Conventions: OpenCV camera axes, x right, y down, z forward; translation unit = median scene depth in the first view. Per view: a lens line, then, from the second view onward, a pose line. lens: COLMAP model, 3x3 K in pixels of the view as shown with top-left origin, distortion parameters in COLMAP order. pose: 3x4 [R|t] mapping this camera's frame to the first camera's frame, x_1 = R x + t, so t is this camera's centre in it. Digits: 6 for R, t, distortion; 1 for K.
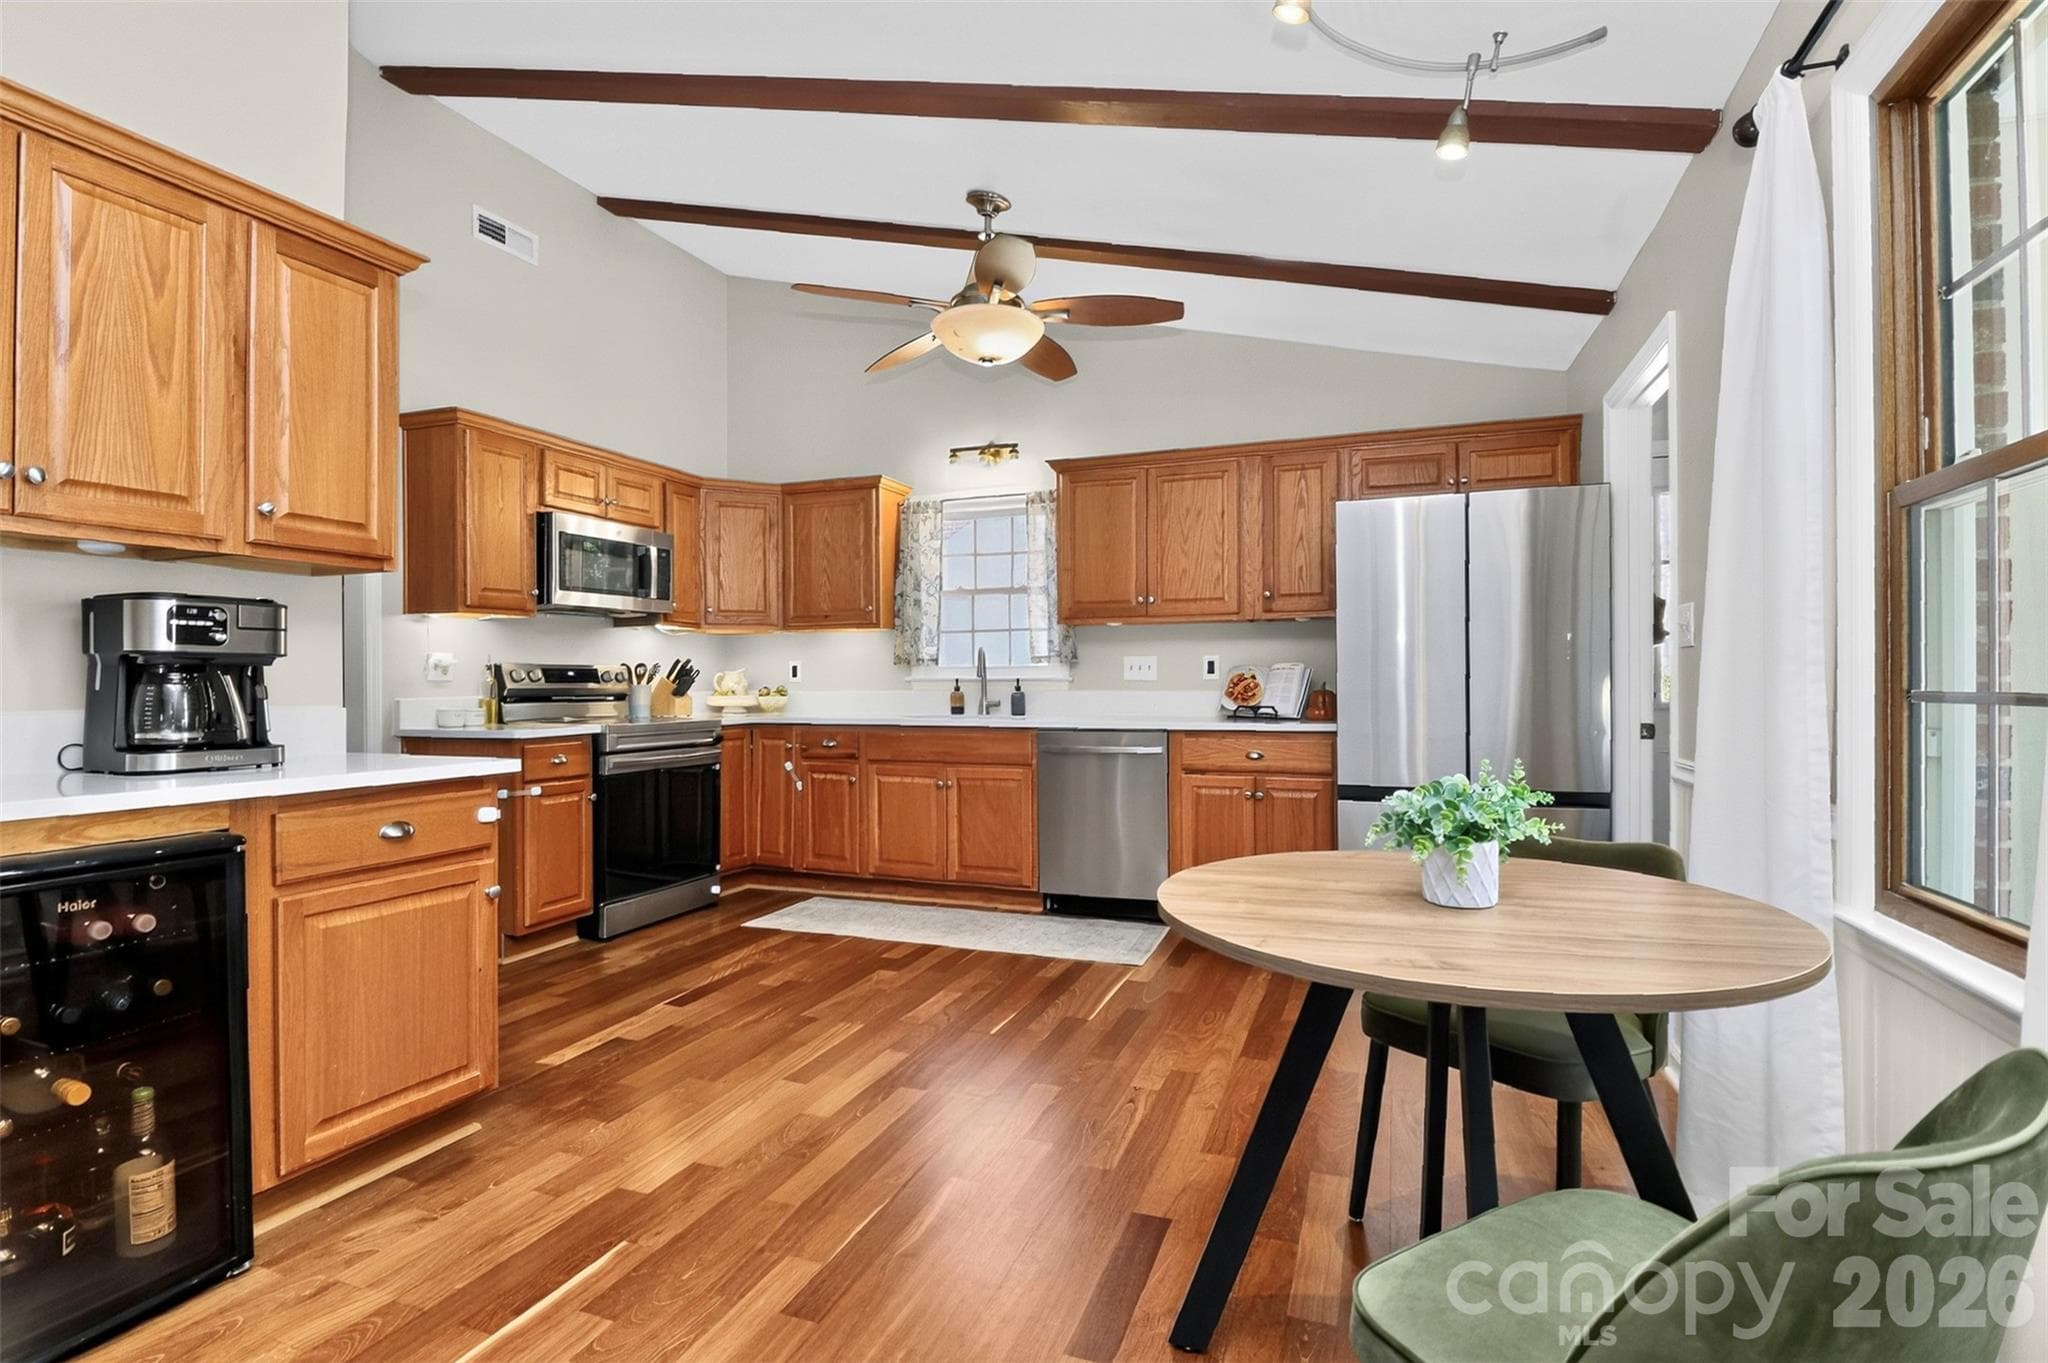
lens RADIAL K [[988.6, 0, 1024.0], [0, 988.6, 681.5], [0, 0, 1]] dist [0.000983, -0.000010]
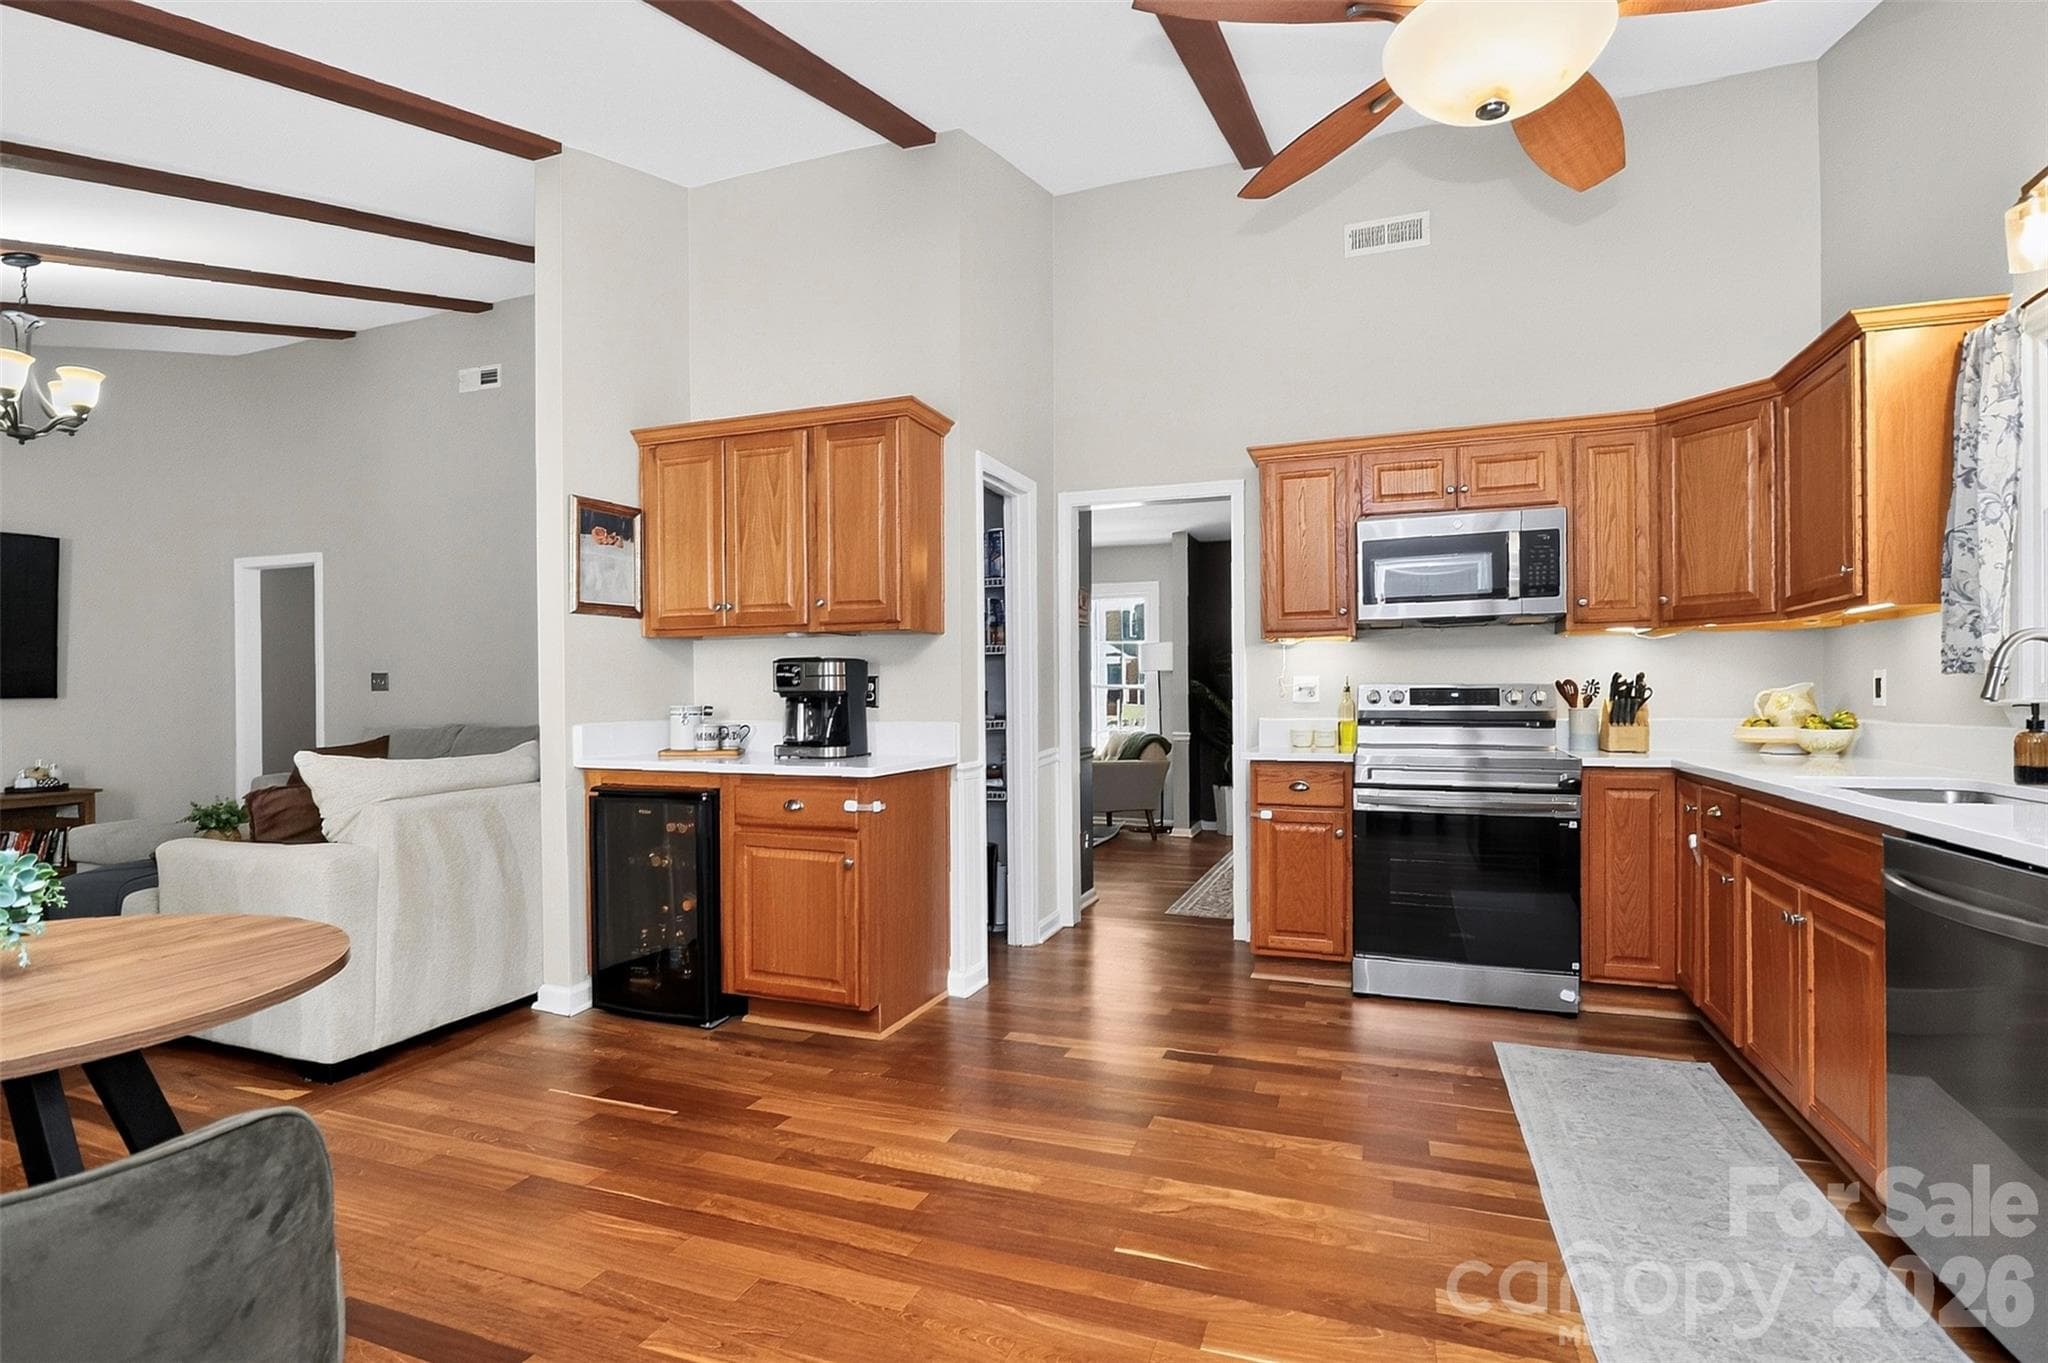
lens RADIAL K [[984.0, 0, 1013.9], [0, 984.0, 704.2], [0, 0, 1]] dist [0.001630, -0.000009]
pose [[0.005747, 0.010766, -0.999926, 0.395237], [0.003433, 0.999936, 0.010786, -0.009758], [0.999978, -0.003494, 0.005709, 0.590701]]
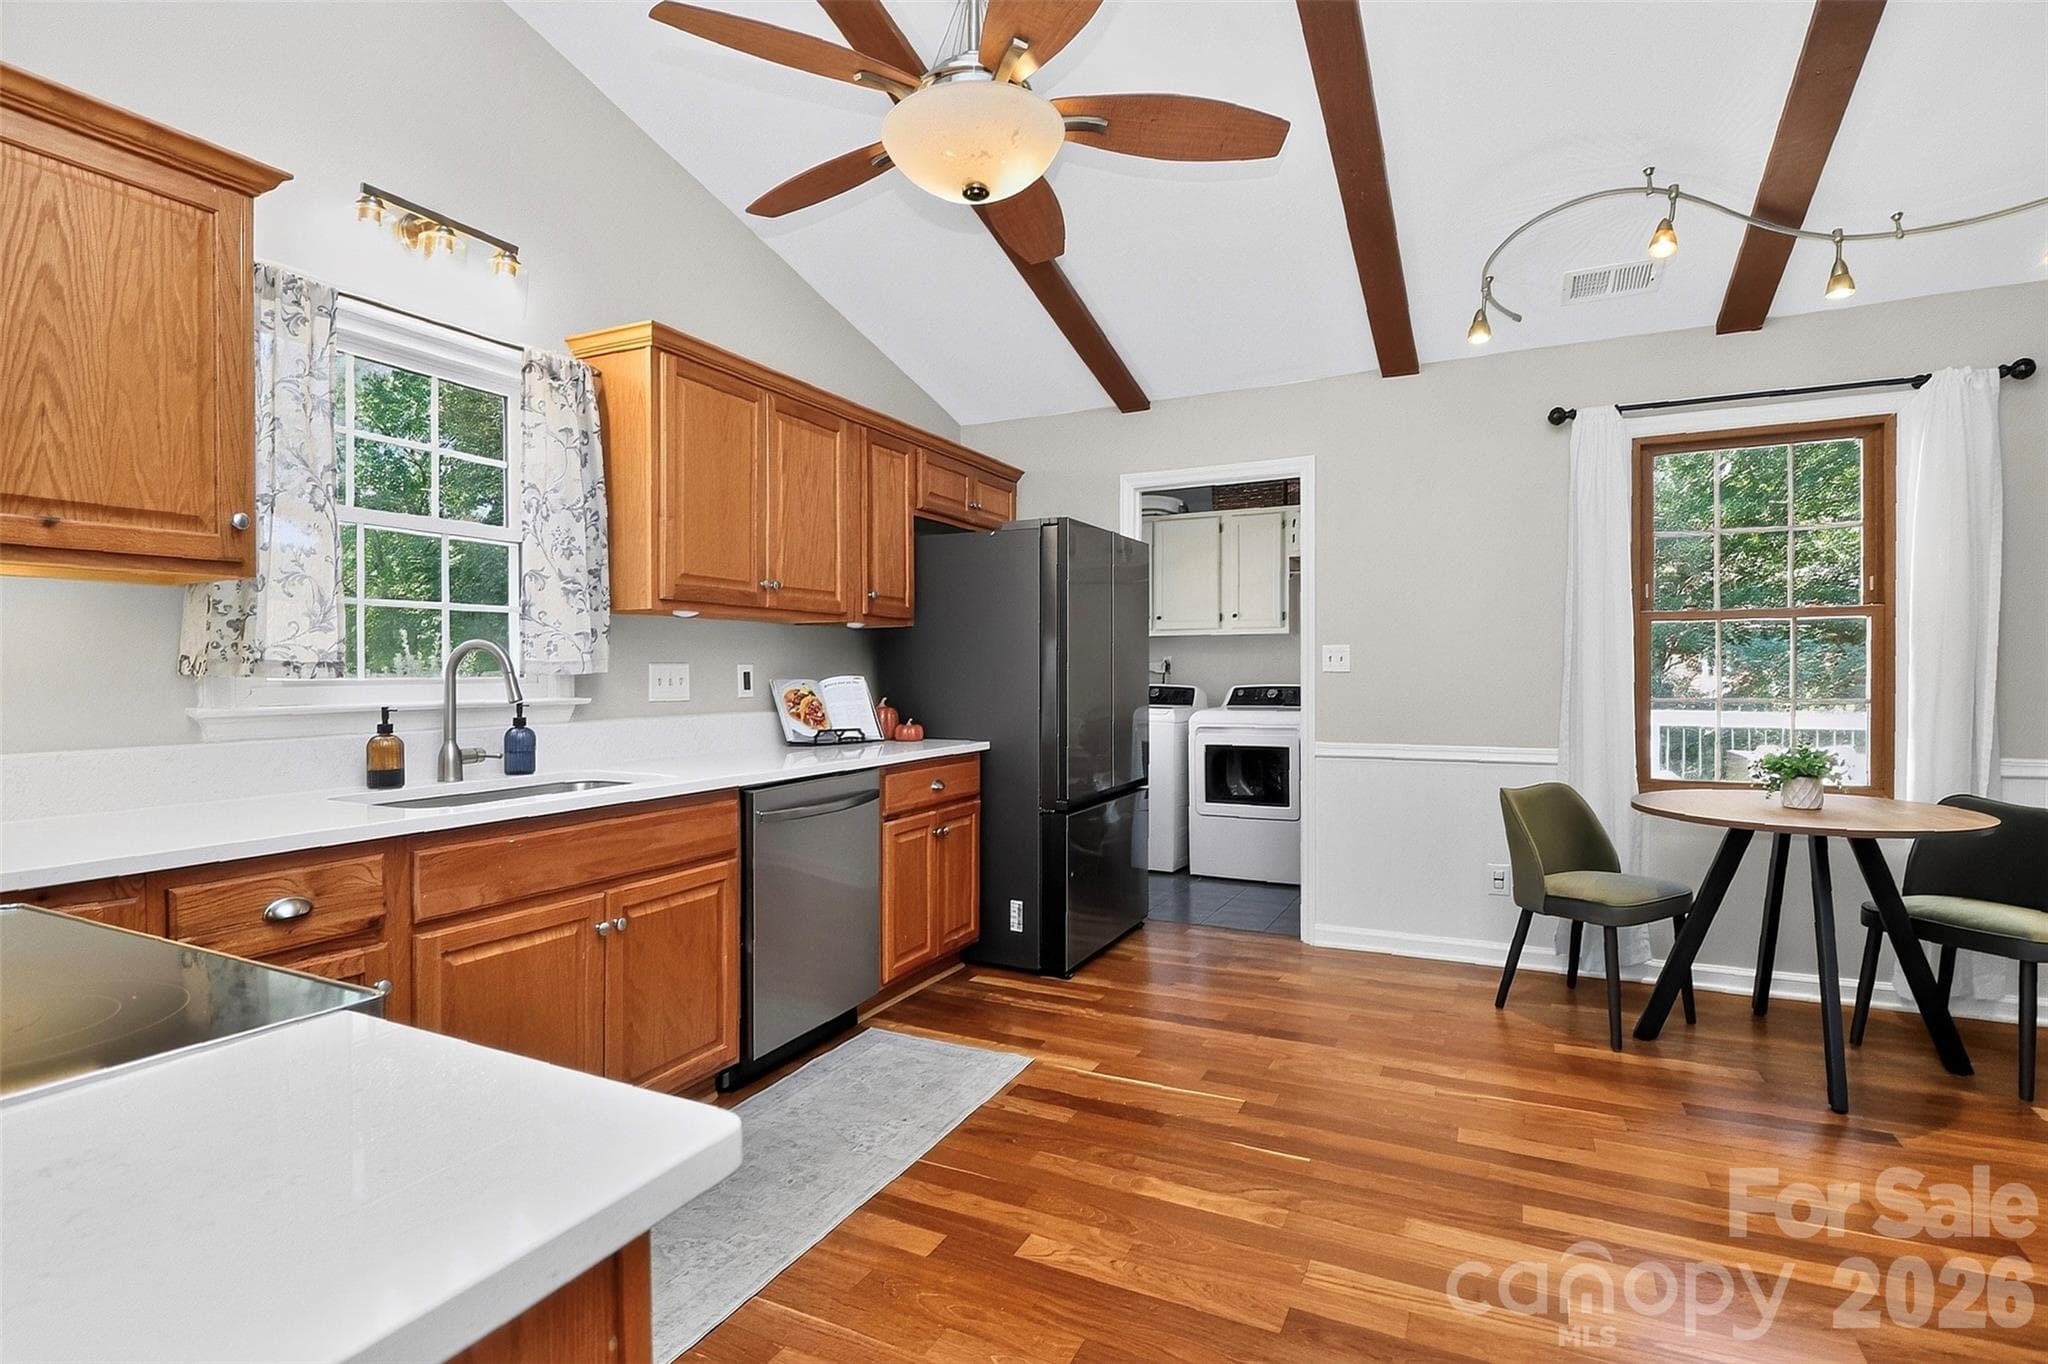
lens RADIAL K [[971.3, 0, 1024.0], [0, 971.3, 682.0], [0, 0, 1]] dist [-0.001931, -0.000308]
pose [[0.092908, -0.009305, 0.995631, -0.521241], [-0.003089, 0.999949, 0.009633, -0.021187], [-0.995670, -0.003970, 0.092875, 0.733743]]
